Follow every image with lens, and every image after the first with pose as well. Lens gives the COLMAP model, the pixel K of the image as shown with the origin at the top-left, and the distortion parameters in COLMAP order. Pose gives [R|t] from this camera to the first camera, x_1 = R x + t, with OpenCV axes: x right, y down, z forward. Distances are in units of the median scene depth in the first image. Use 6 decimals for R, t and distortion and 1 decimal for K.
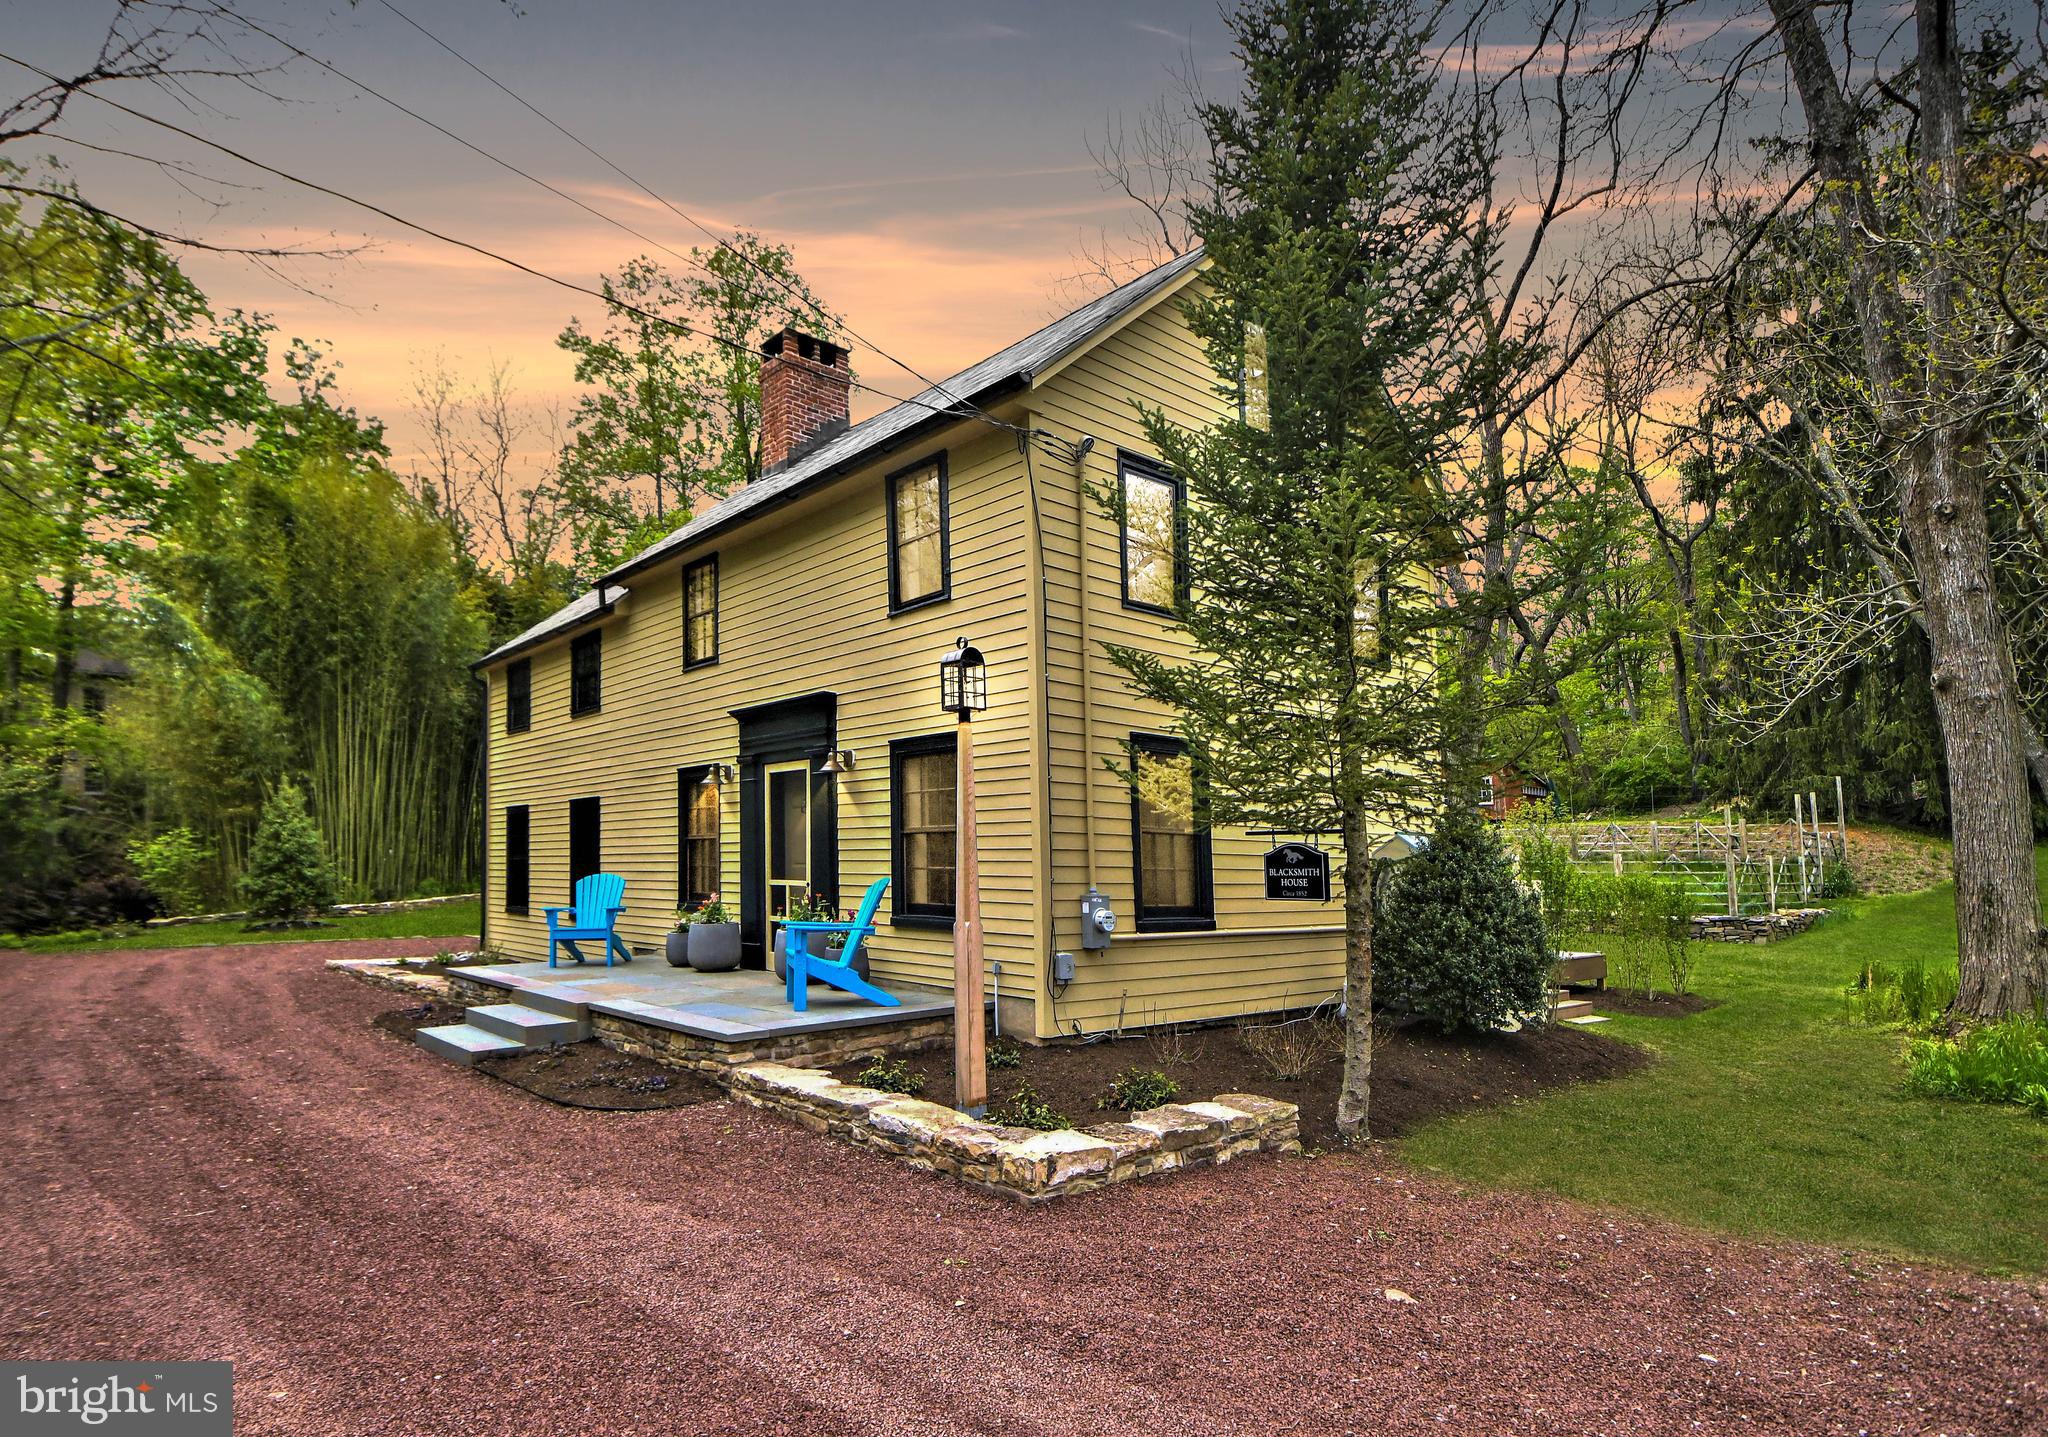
lens RADIAL K [[1106.9, 0, 960.0], [0, 1106.9, 819.9], [0, 0, 1]] dist [0.006304, -0.001728]
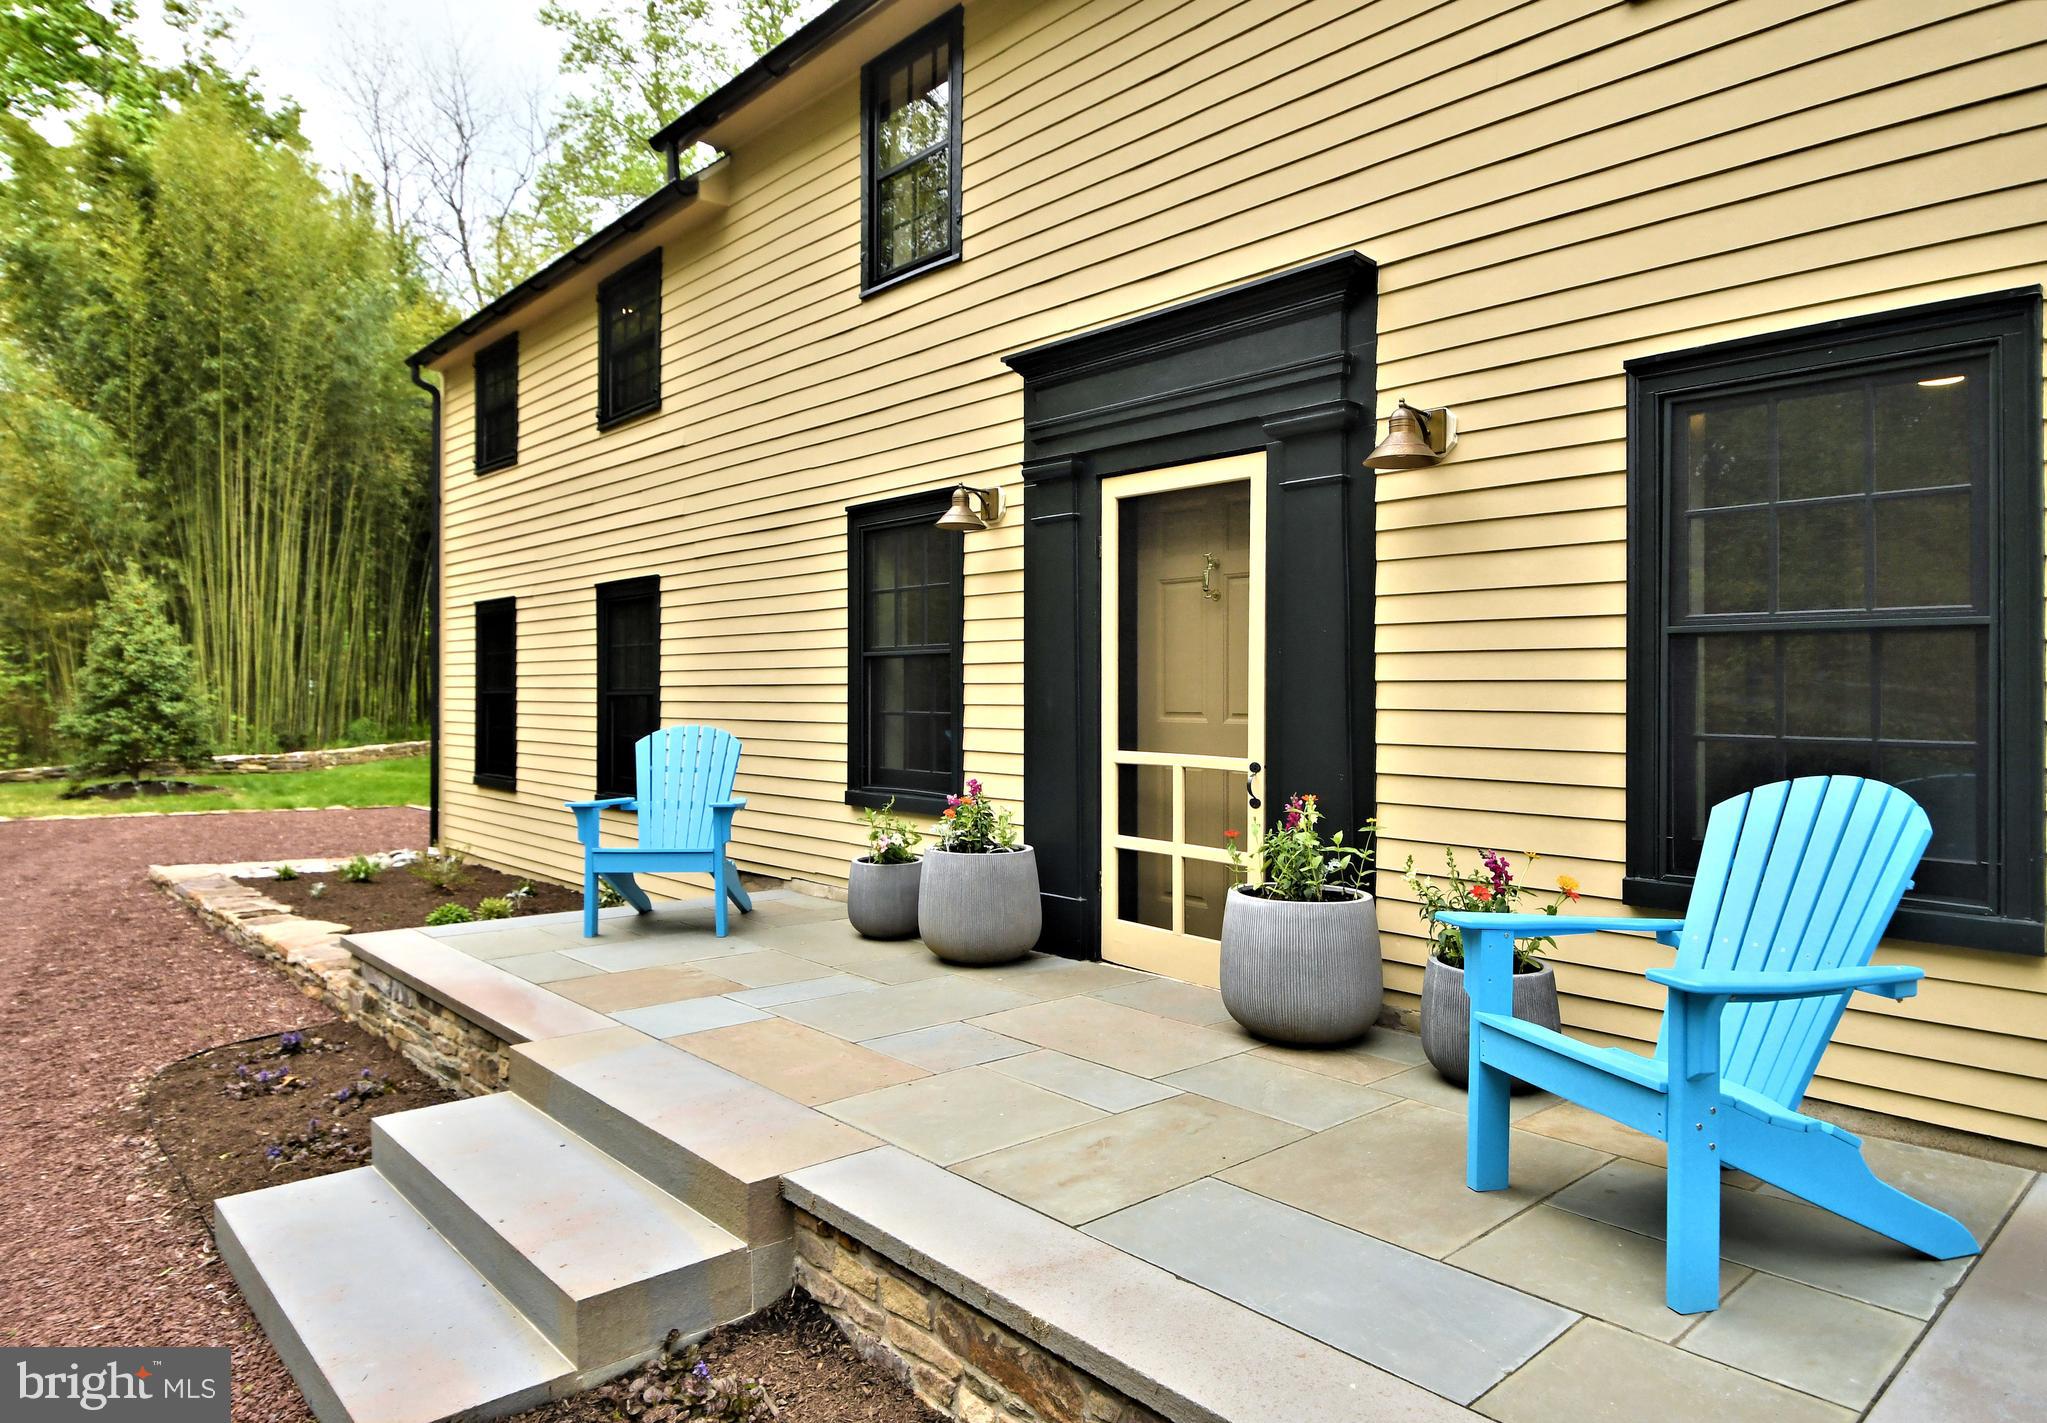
lens RADIAL K [[1278.7, 0, 1035.6], [0, 1278.7, 711.3], [0, 0, 1]] dist [0.018138, -0.011642]
pose [[0.999427, 0.017428, 0.029014, -0.132558], [-0.018588, 0.999019, 0.040188, 0.012508], [-0.028285, -0.040704, 0.998771, 0.314514]]
